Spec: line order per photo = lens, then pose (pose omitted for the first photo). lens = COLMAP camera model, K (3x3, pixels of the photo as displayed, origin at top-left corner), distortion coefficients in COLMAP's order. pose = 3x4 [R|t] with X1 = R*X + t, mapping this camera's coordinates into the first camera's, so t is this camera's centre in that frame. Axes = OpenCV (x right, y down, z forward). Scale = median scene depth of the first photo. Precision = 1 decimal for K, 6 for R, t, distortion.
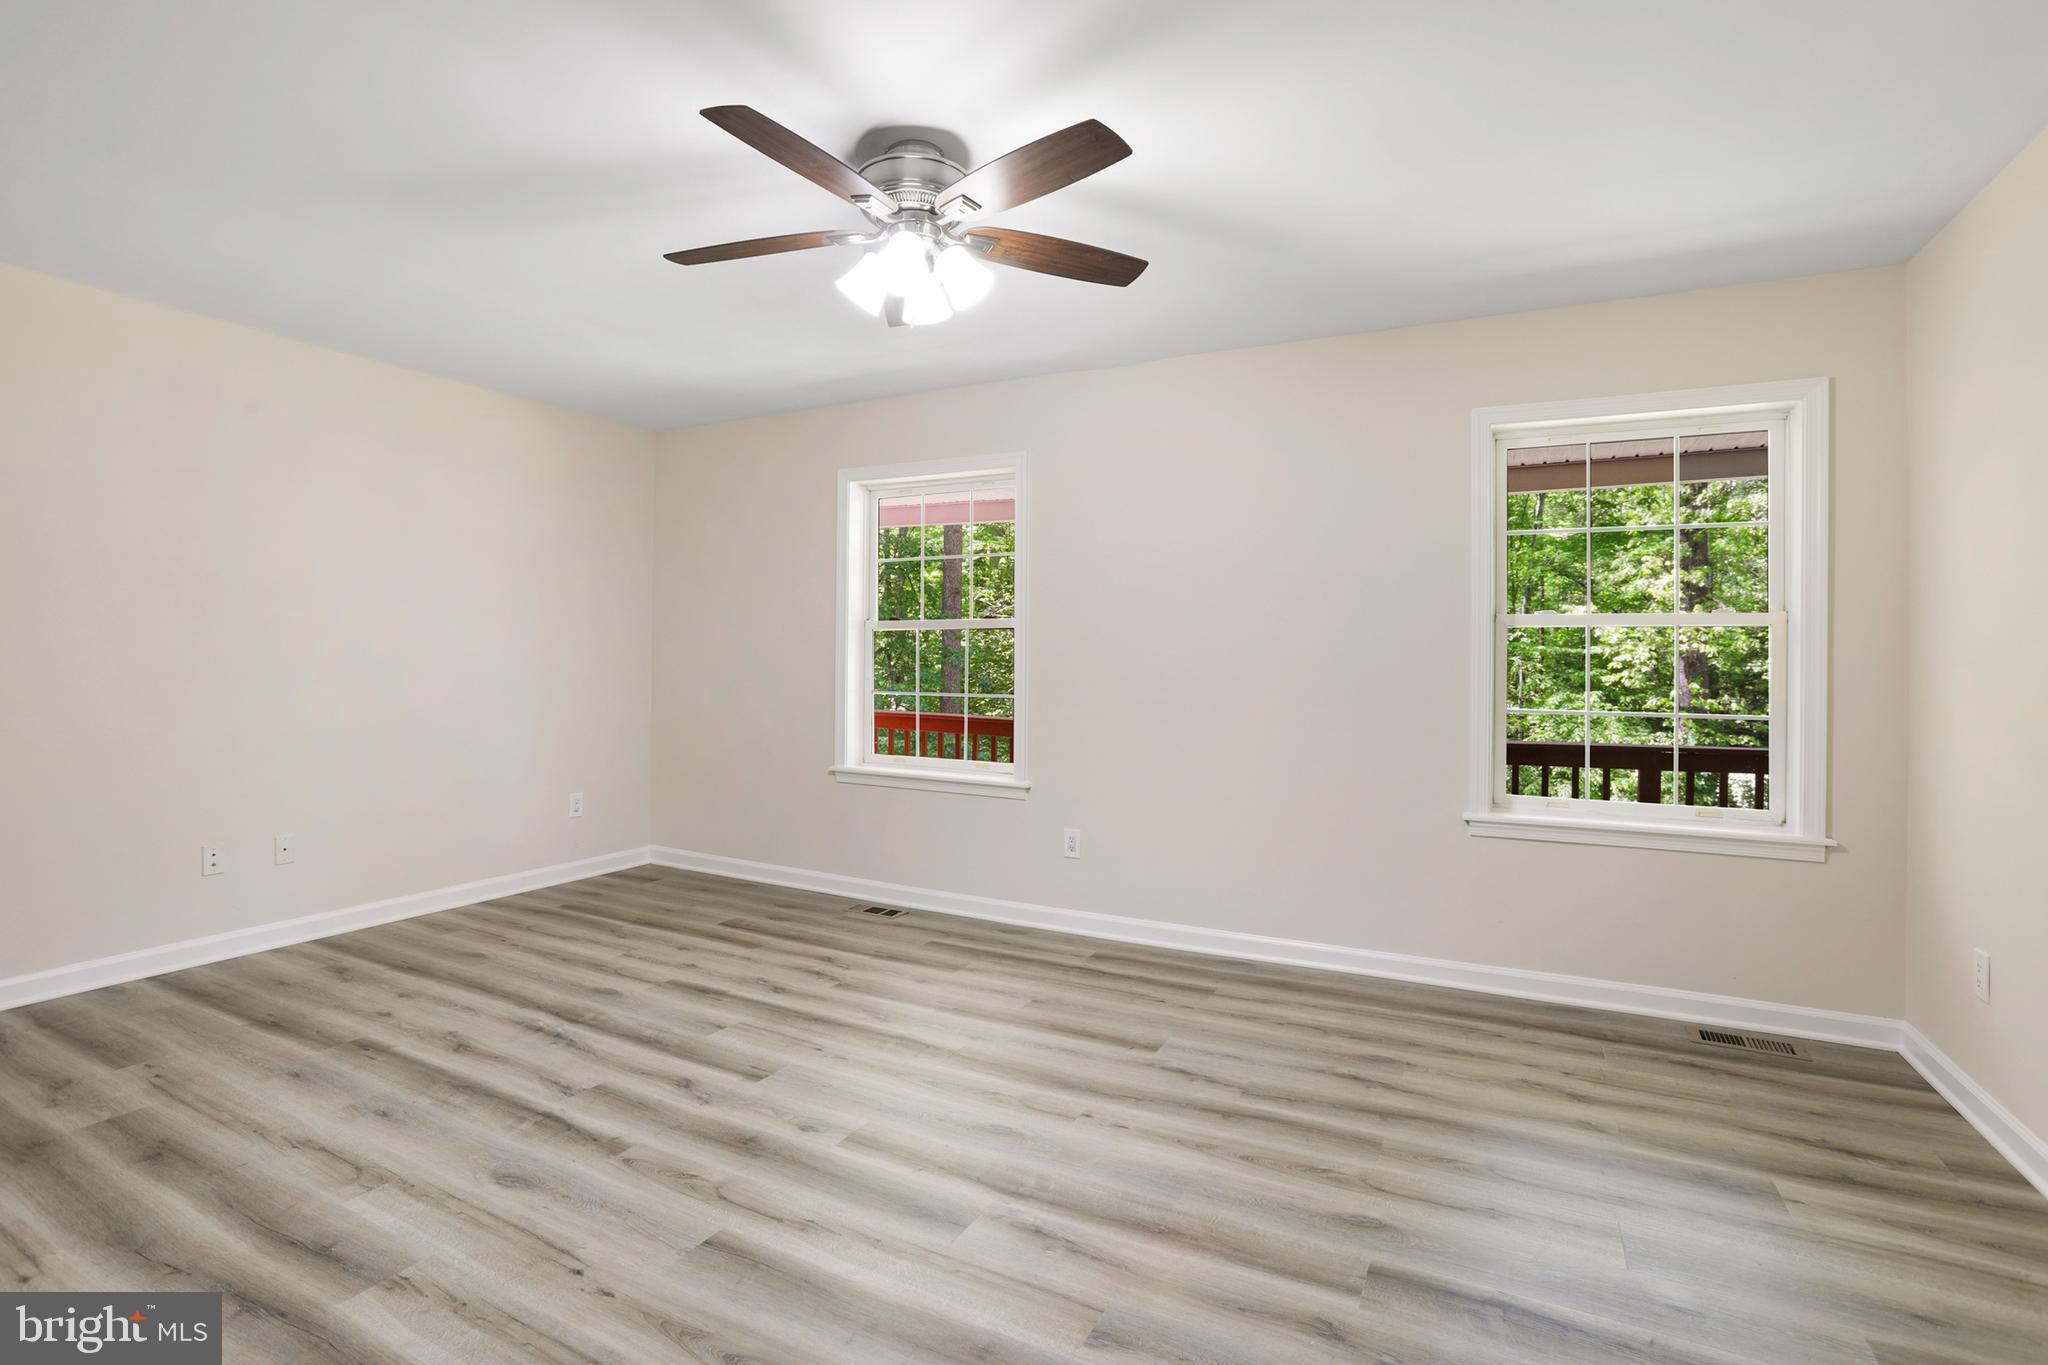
lens RADIAL K [[932.9, 0, 1017.3], [0, 932.9, 681.0], [0, 0, 1]] dist [-0.078100, 0.026478]
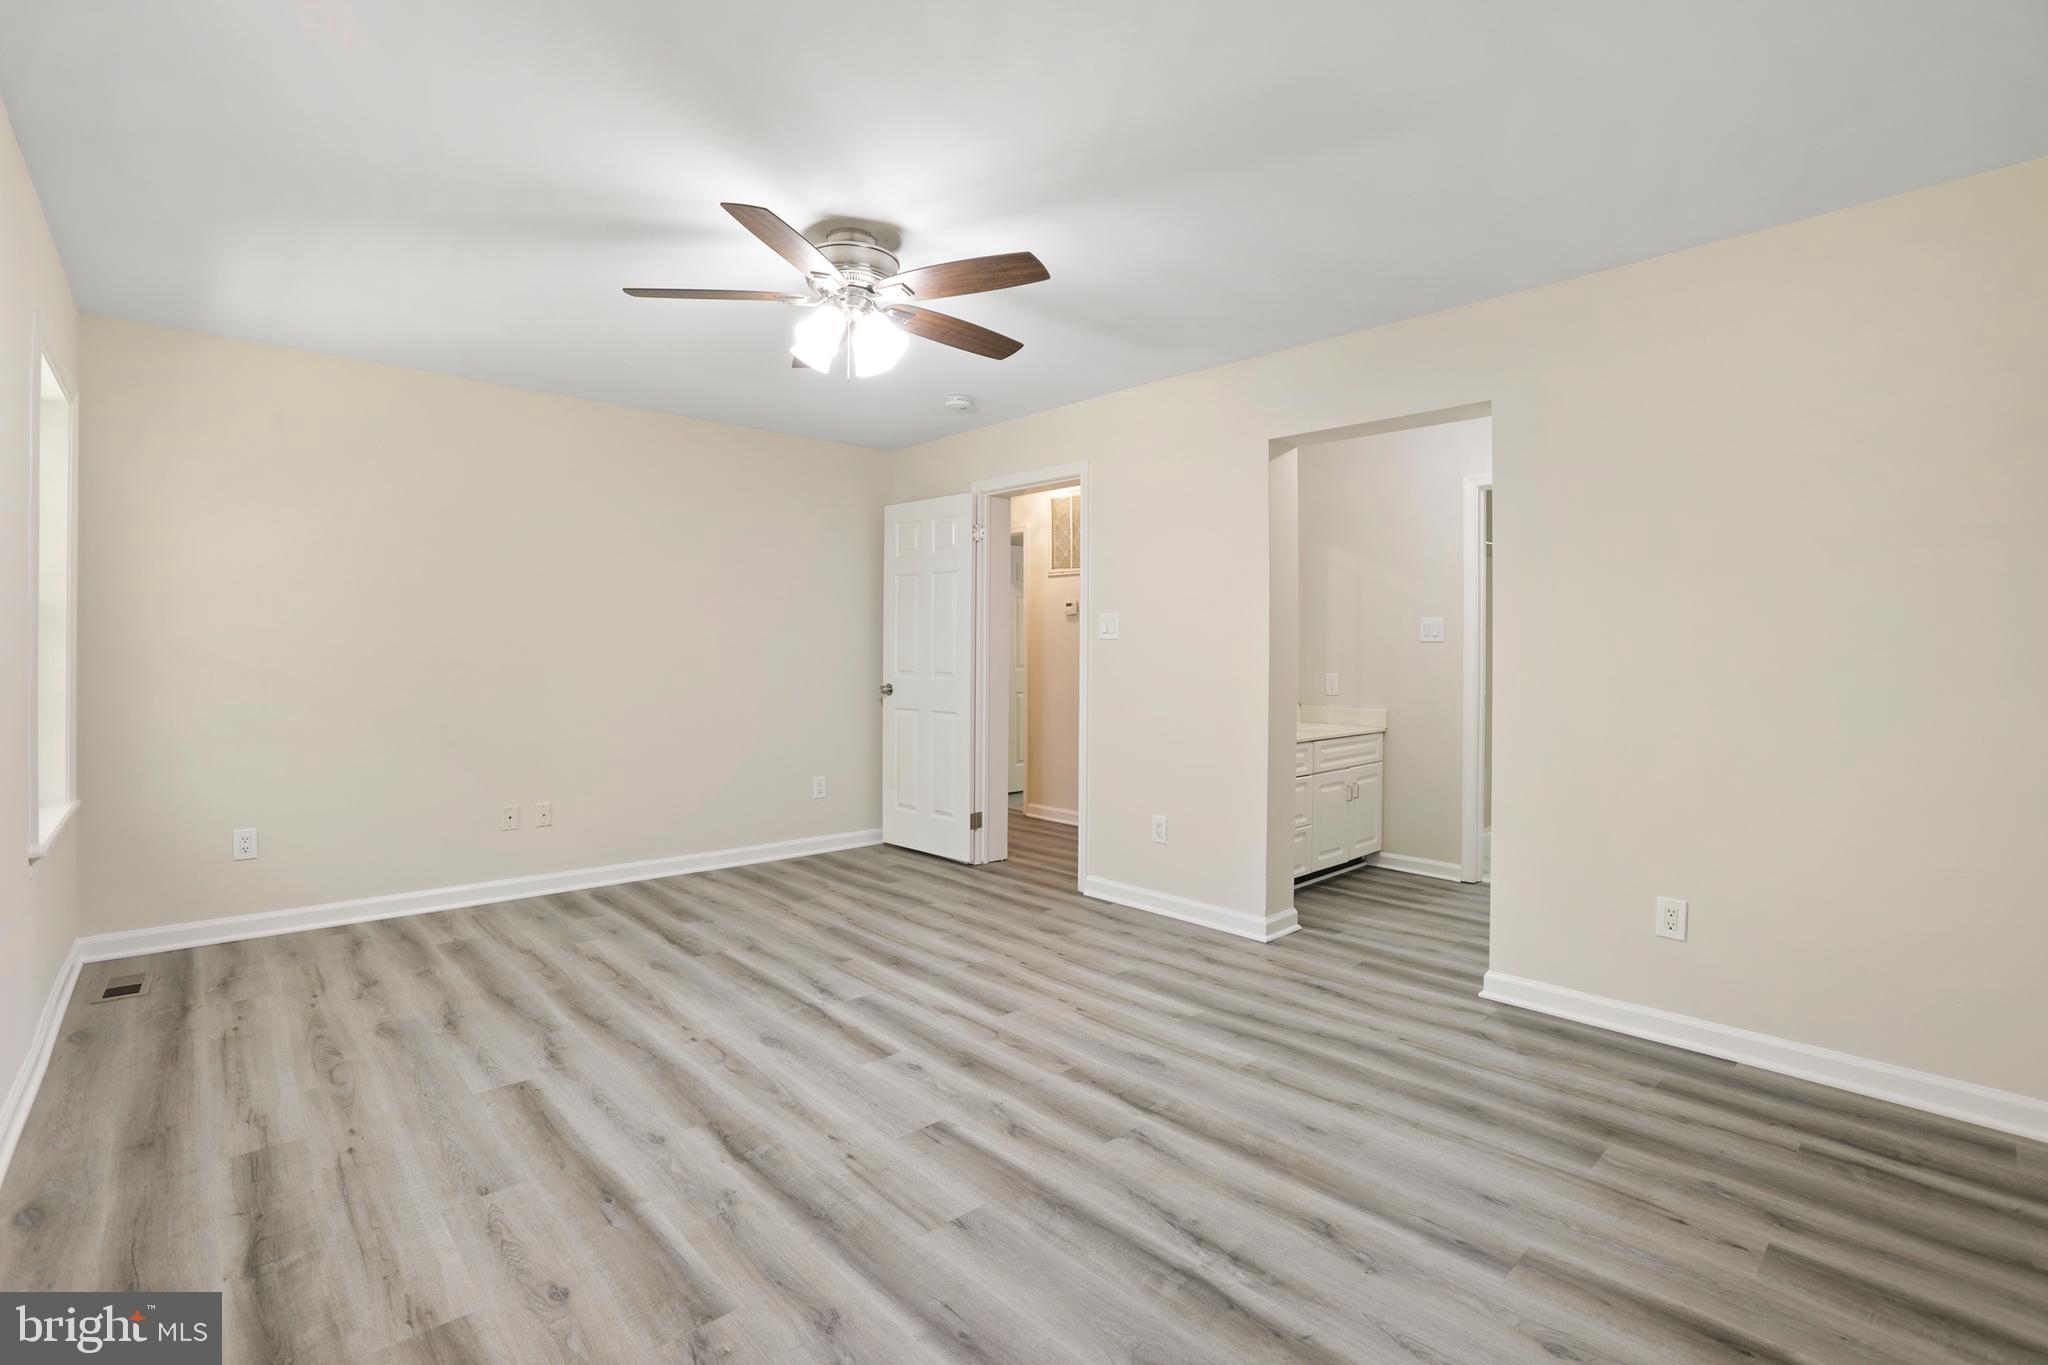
lens RADIAL K [[932.9, 0, 1017.3], [0, 932.9, 681.0], [0, 0, 1]] dist [-0.078100, 0.026478]
pose [[-0.935630, -0.029158, 0.351775, -0.686271], [-0.009924, 0.998361, 0.056358, -0.051996], [-0.352842, 0.049239, -0.934386, 1.863119]]
